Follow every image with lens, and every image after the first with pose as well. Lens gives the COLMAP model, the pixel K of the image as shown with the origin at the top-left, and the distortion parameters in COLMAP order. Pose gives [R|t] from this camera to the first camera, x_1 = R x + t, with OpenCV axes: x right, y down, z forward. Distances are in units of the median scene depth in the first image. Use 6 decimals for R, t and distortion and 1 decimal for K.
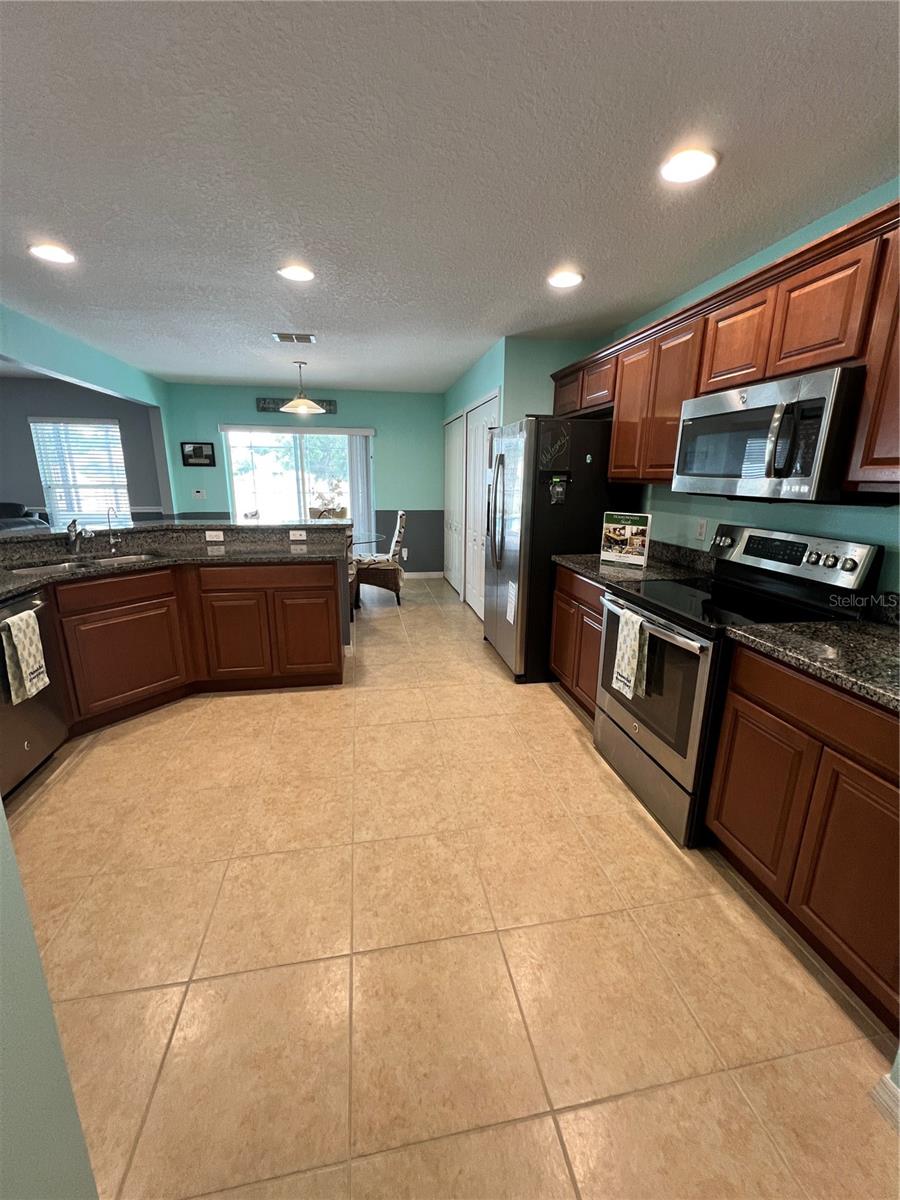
lens RADIAL K [[481.6, 0, 446.6], [0, 481.6, 597.3], [0, 0, 1]] dist [-0.000299, 0.000043]
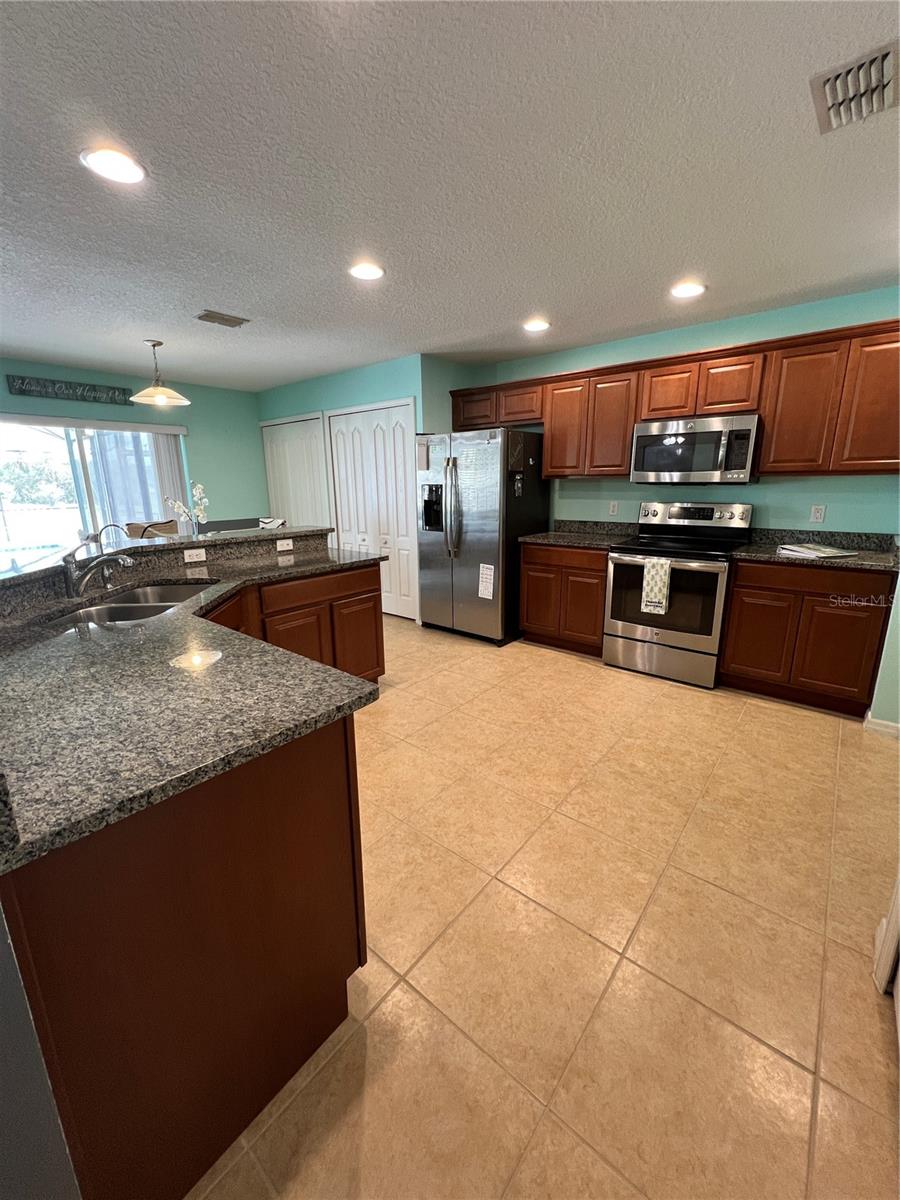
lens RADIAL K [[481.6, 0, 446.6], [0, 481.6, 597.3], [0, 0, 1]] dist [-0.000299, 0.000043]
pose [[0.765648, -0.167499, 0.621069, -0.784826], [0.176374, 0.983166, 0.047723, -0.028168], [-0.618607, 0.073001, 0.782302, 0.148838]]
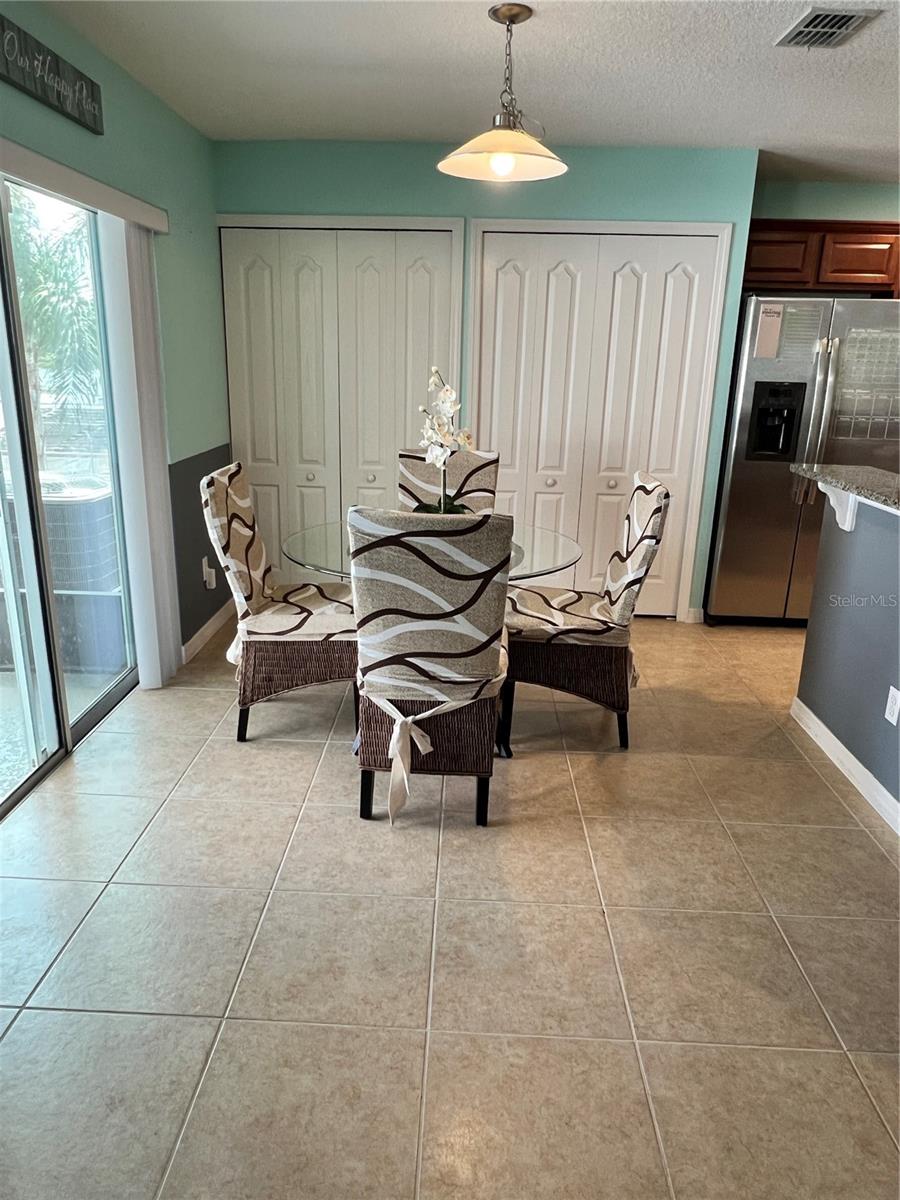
lens RADIAL K [[811.1, 0, 450.0], [0, 811.1, 600.0], [0, 0, 1]] dist [-0.005235, -0.002611]
pose [[0.209454, -0.290621, 0.933632, -1.434674], [0.222469, 0.943934, 0.243919, -0.409324], [-0.952175, 0.156614, 0.262365, 1.500503]]
